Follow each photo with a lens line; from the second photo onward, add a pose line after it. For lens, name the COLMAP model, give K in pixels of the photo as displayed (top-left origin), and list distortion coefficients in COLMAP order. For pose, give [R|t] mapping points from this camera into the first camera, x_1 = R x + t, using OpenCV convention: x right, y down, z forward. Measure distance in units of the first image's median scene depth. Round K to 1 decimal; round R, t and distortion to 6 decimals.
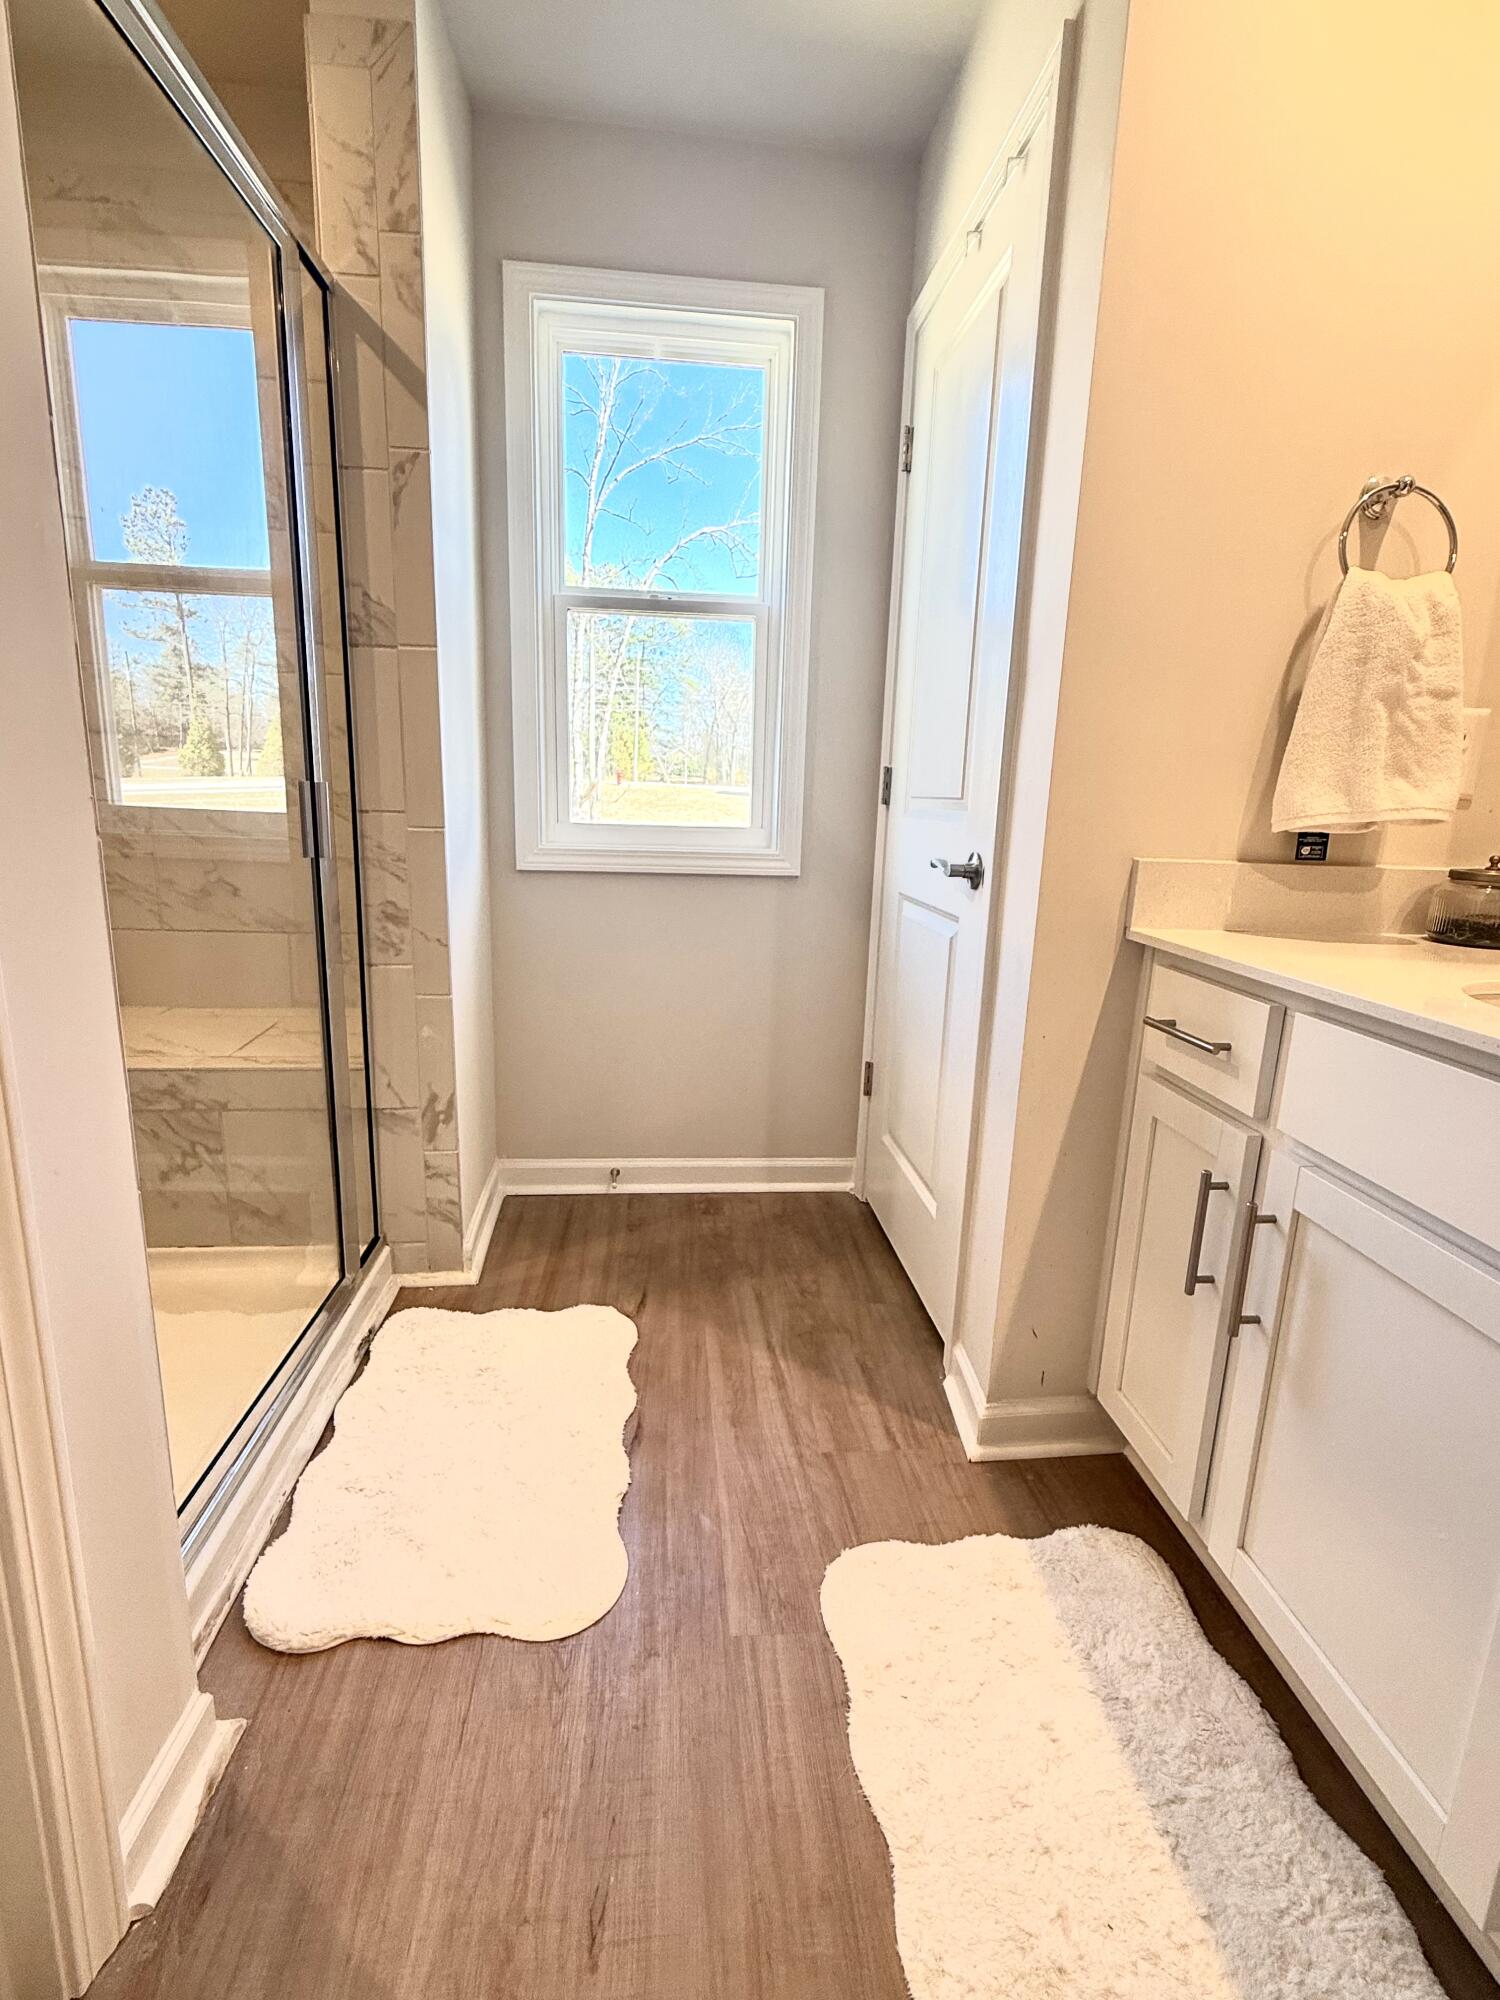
lens RADIAL K [[925.1, 0, 750.0], [0, 925.1, 1000.0], [0, 0, 1]] dist [-0.001386, 0.000051]
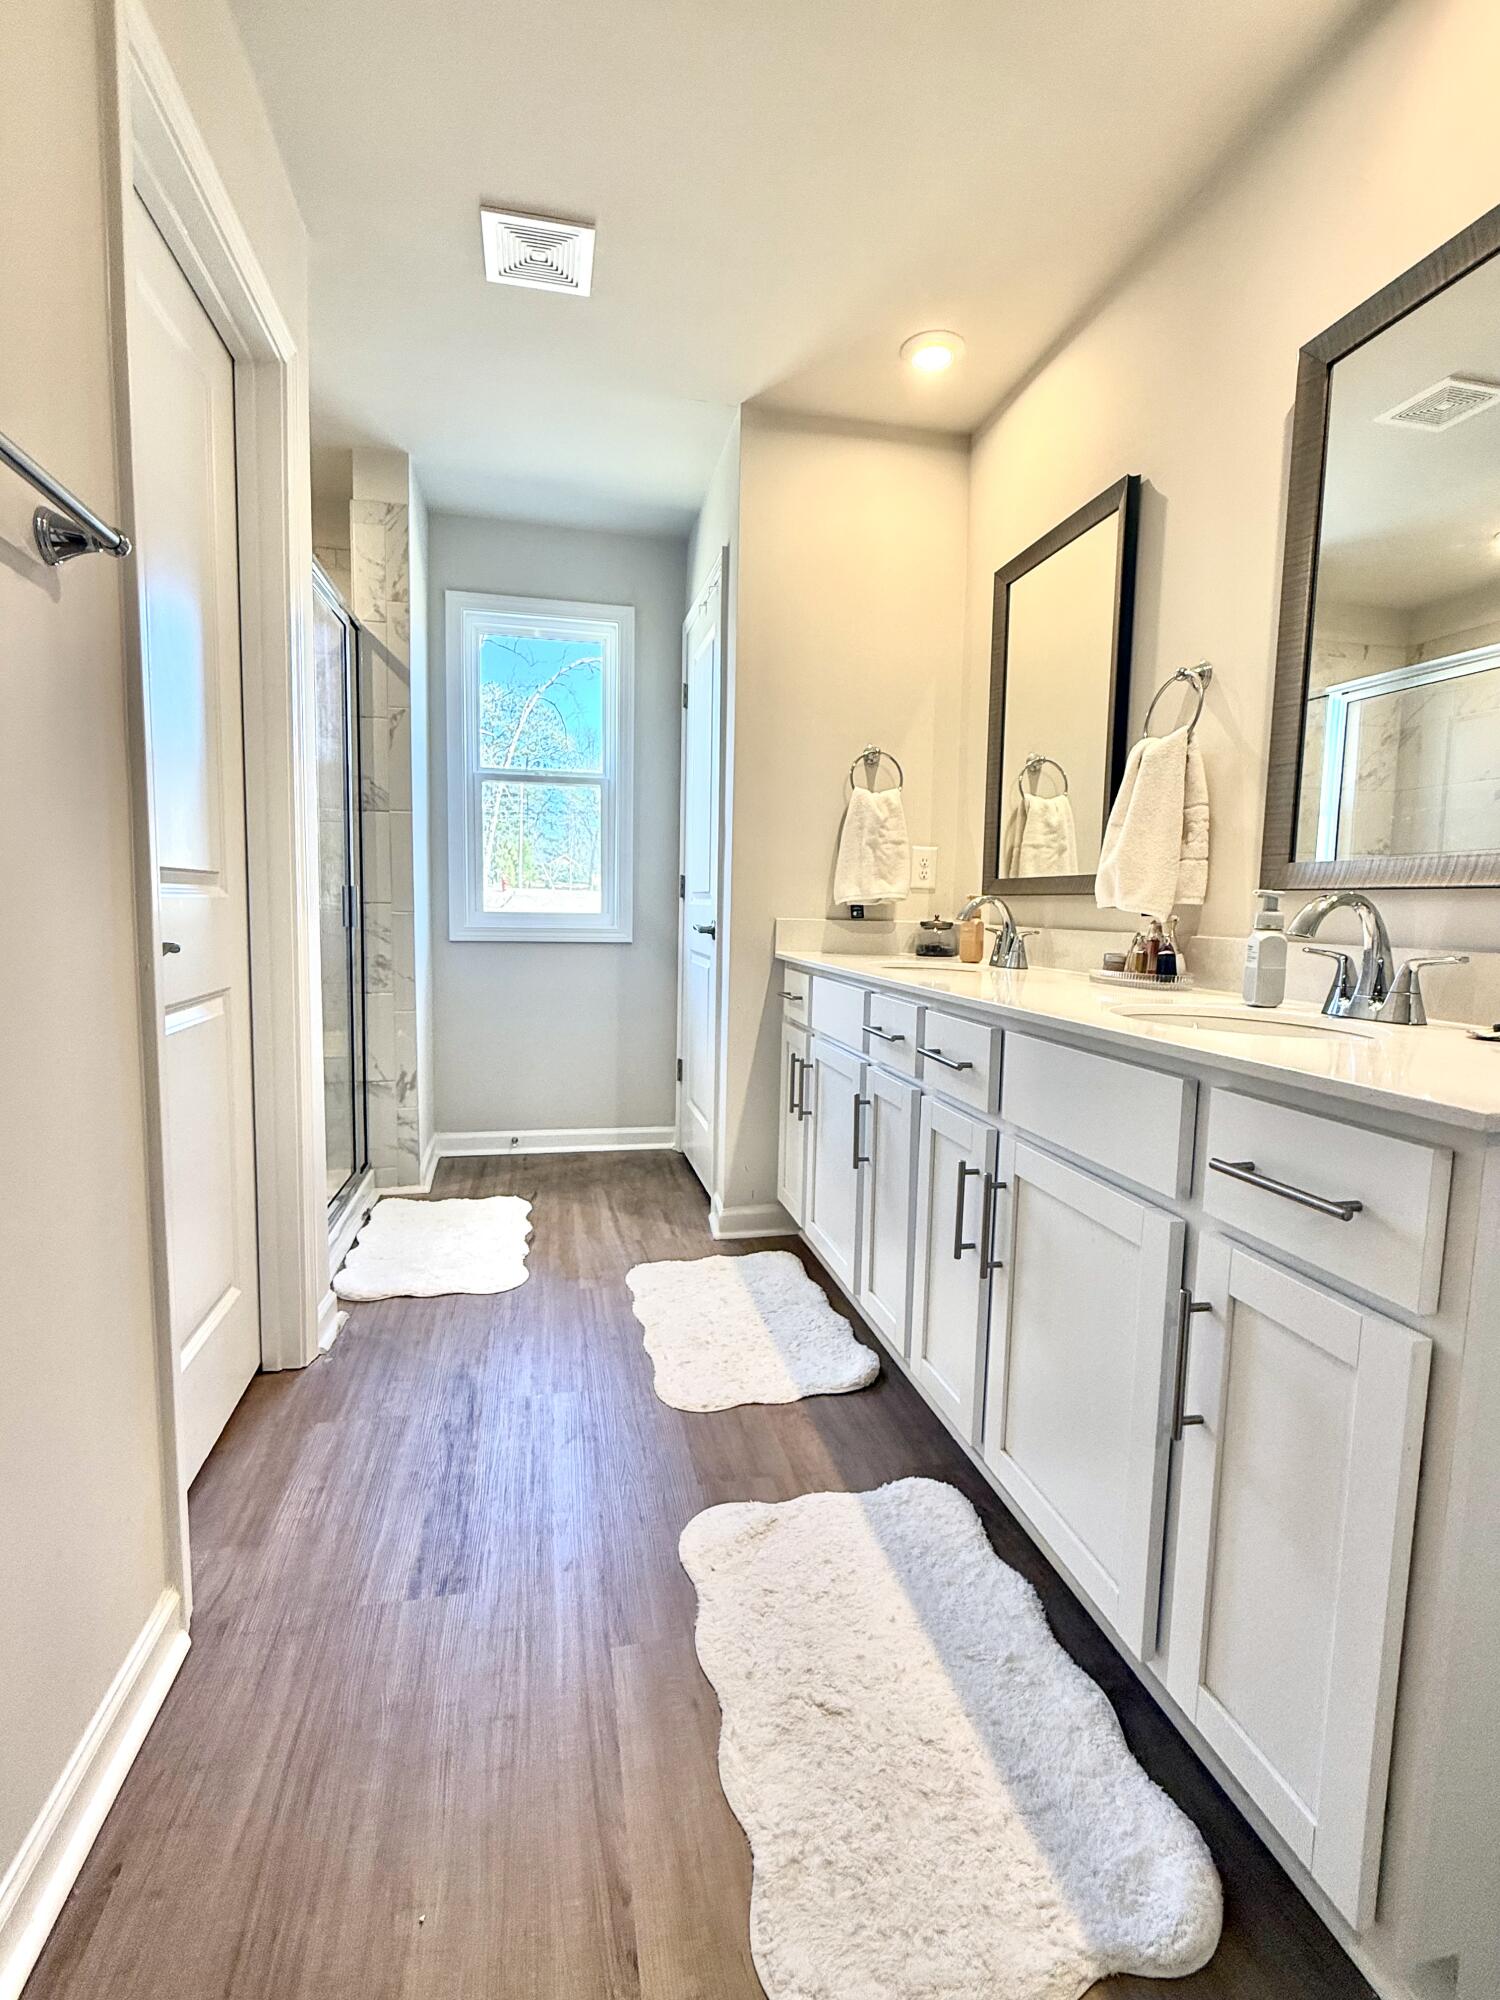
lens RADIAL K [[925.1, 0, 750.0], [0, 925.1, 1000.0], [0, 0, 1]] dist [-0.001386, 0.000051]
pose [[0.992520, -0.022931, 0.119906, 0.080792], [0.035989, 0.993511, -0.107895, 0.187392], [-0.116653, 0.111403, 0.986905, -0.763110]]
